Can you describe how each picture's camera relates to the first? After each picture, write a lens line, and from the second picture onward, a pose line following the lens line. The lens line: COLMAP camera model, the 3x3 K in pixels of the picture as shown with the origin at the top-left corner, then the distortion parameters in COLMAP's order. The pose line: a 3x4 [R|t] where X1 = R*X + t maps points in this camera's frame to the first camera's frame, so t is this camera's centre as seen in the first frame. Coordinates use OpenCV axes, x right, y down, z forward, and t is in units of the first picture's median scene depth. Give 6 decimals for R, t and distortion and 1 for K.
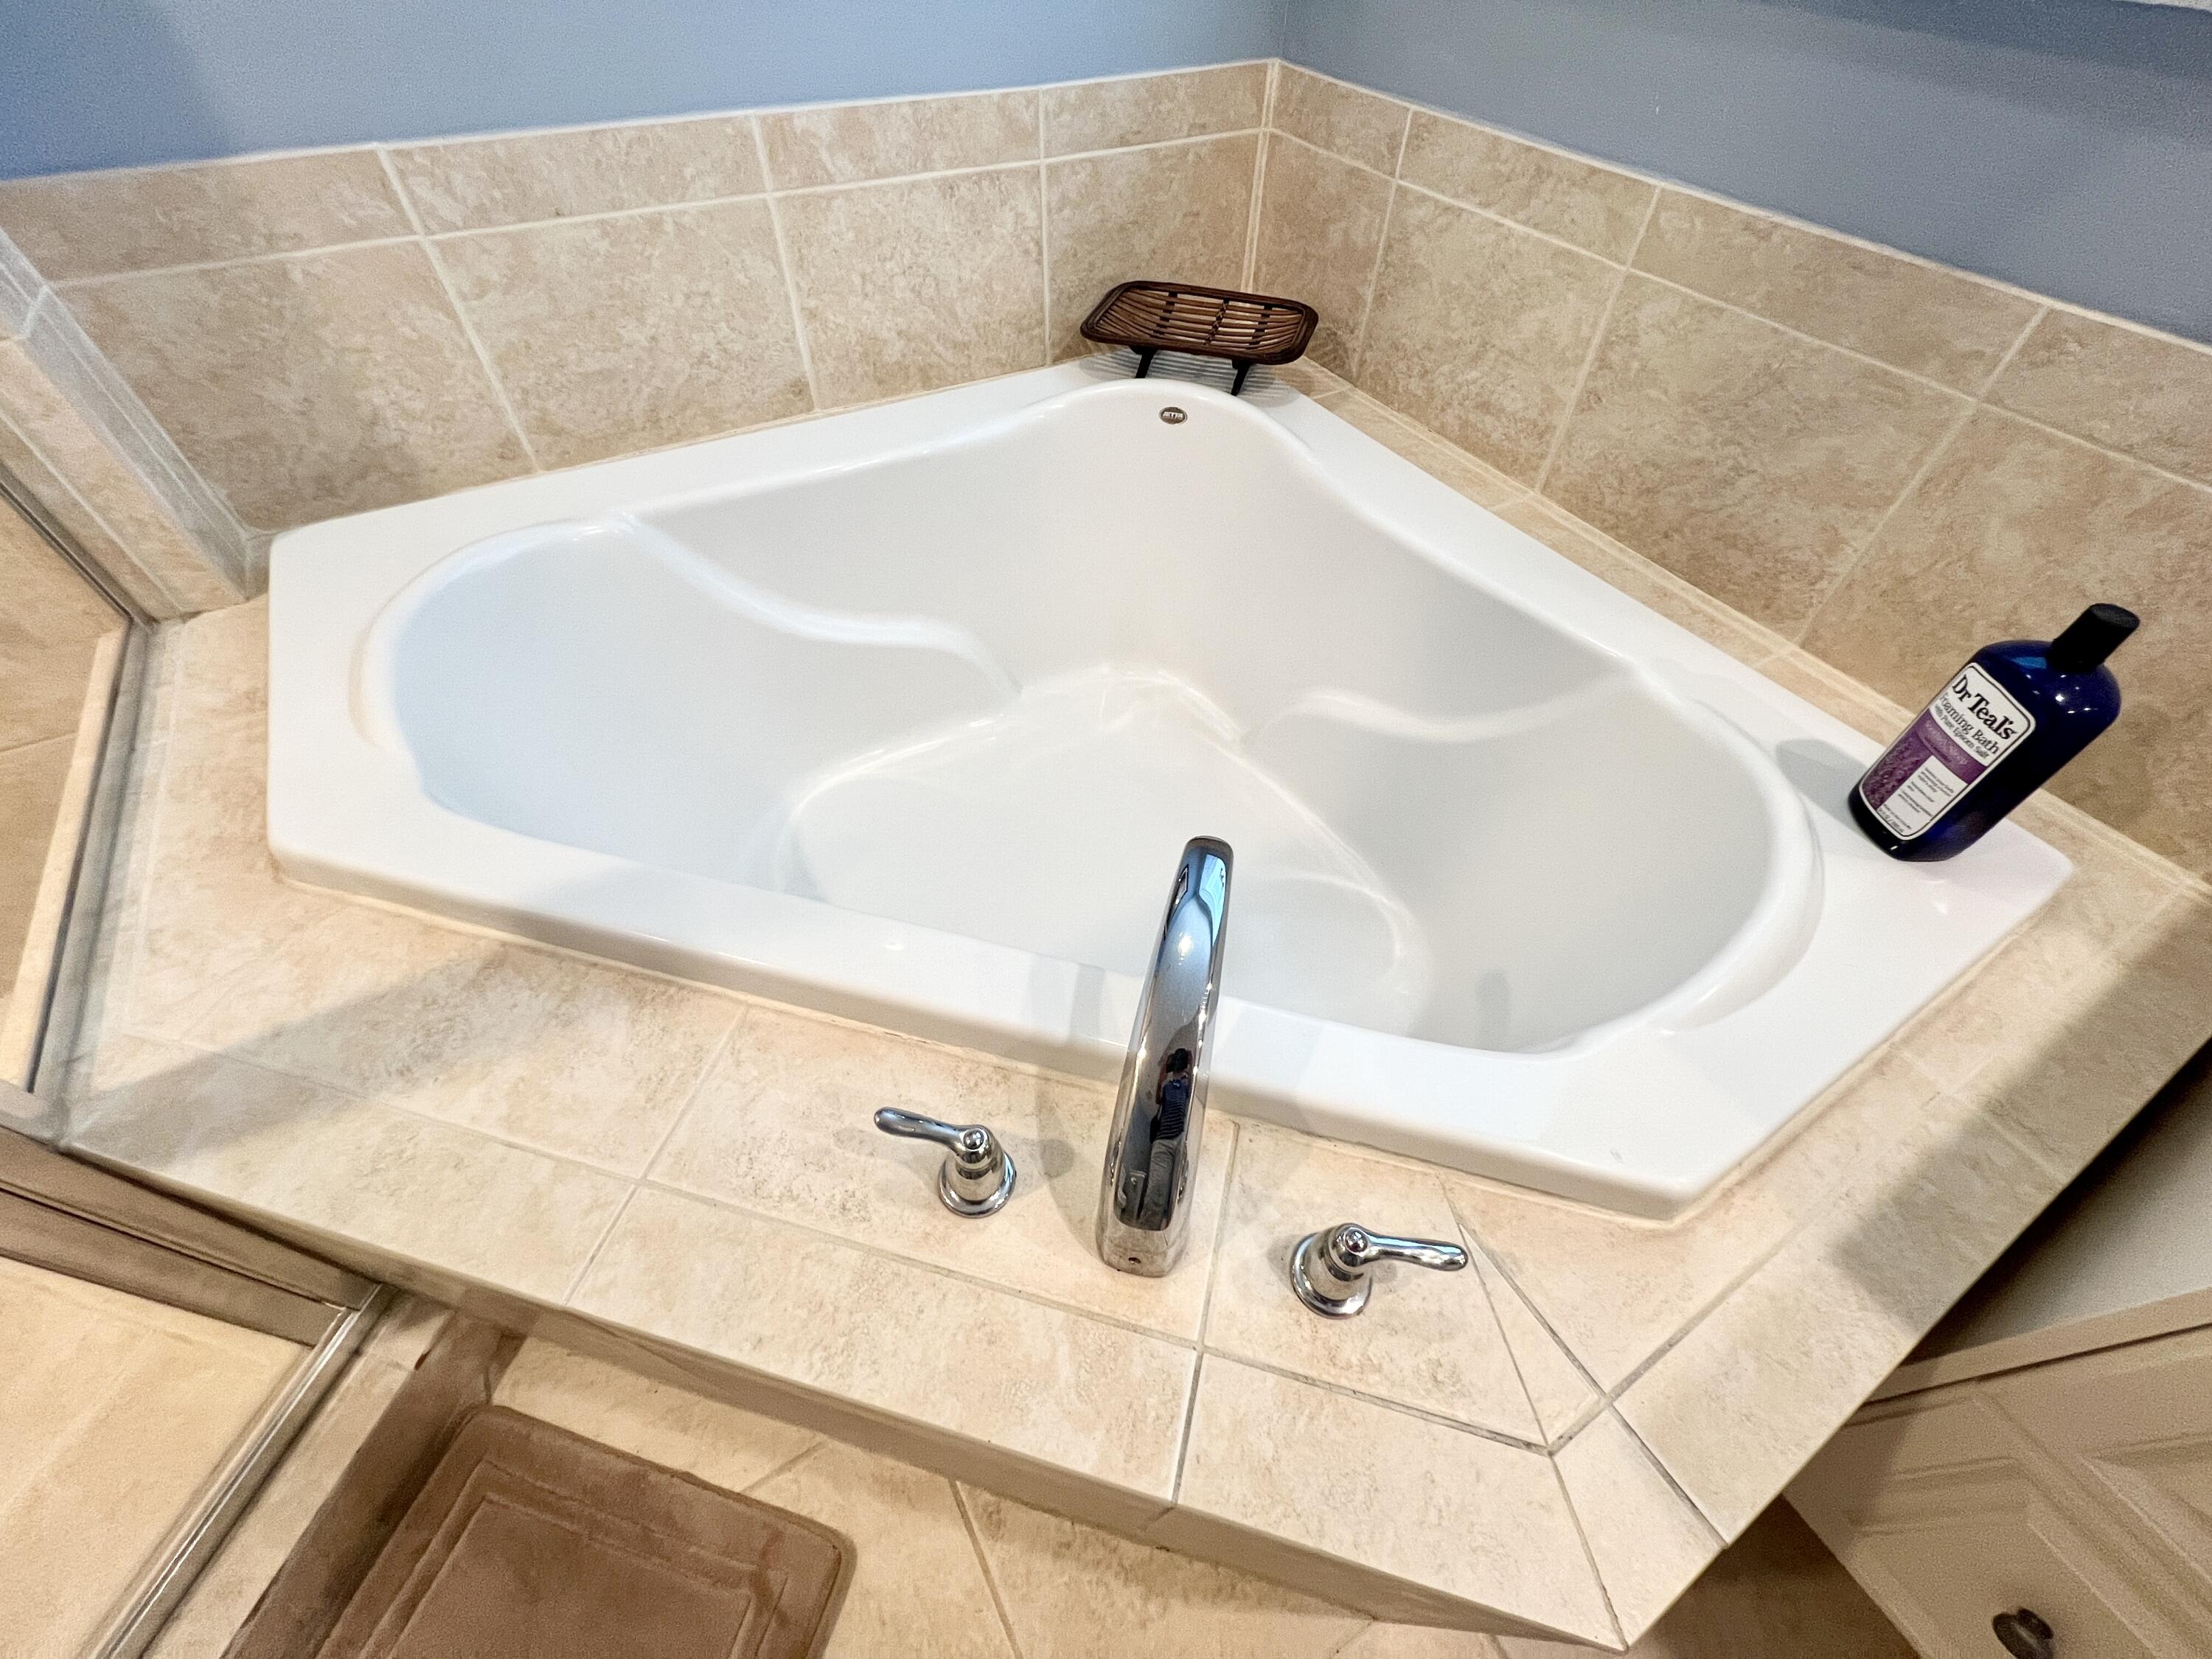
lens RADIAL K [[881.1, 0, 1114.9], [0, 881.1, 828.0], [0, 0, 1]] dist [-0.001332, -0.000277]
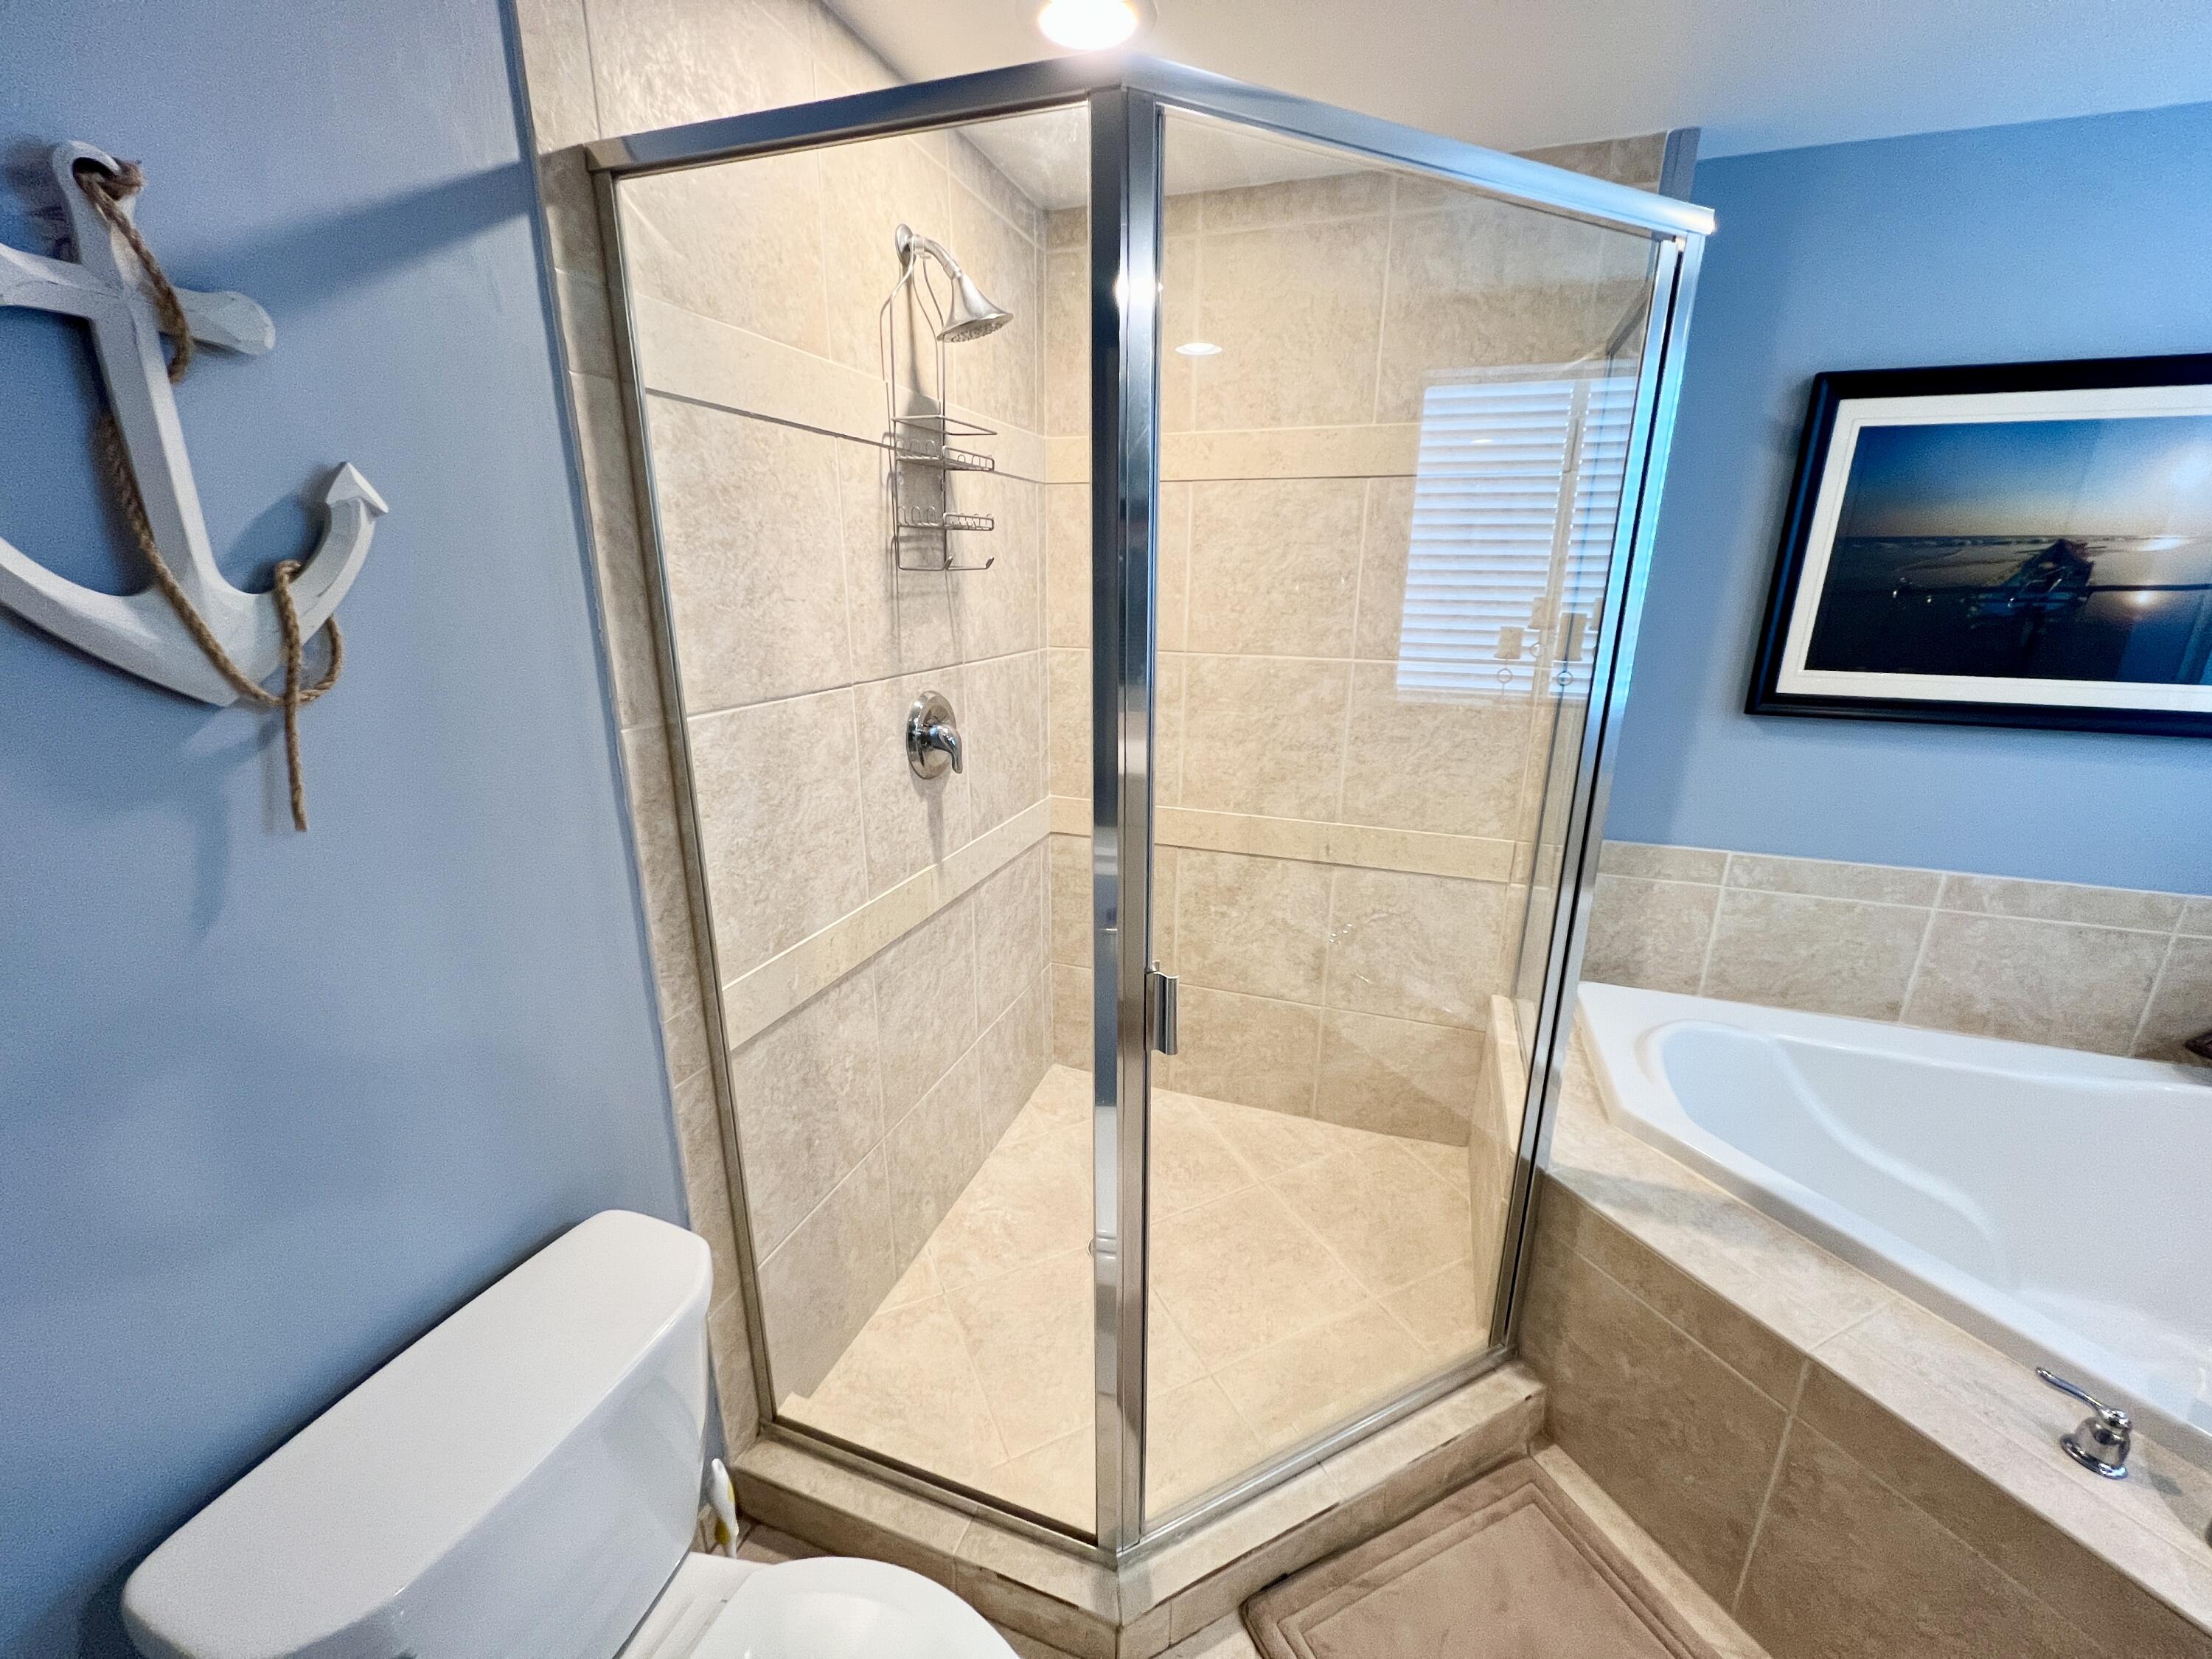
lens RADIAL K [[881.0, 0, 1110.2], [0, 881.0, 830.4], [0, 0, 1]] dist [-0.001028, -0.000038]
pose [[0.645917, 0.197616, -0.737387, -0.203265], [-0.574468, 0.761959, -0.299006, 0.590176], [0.502770, 0.616738, 0.605686, -0.929520]]
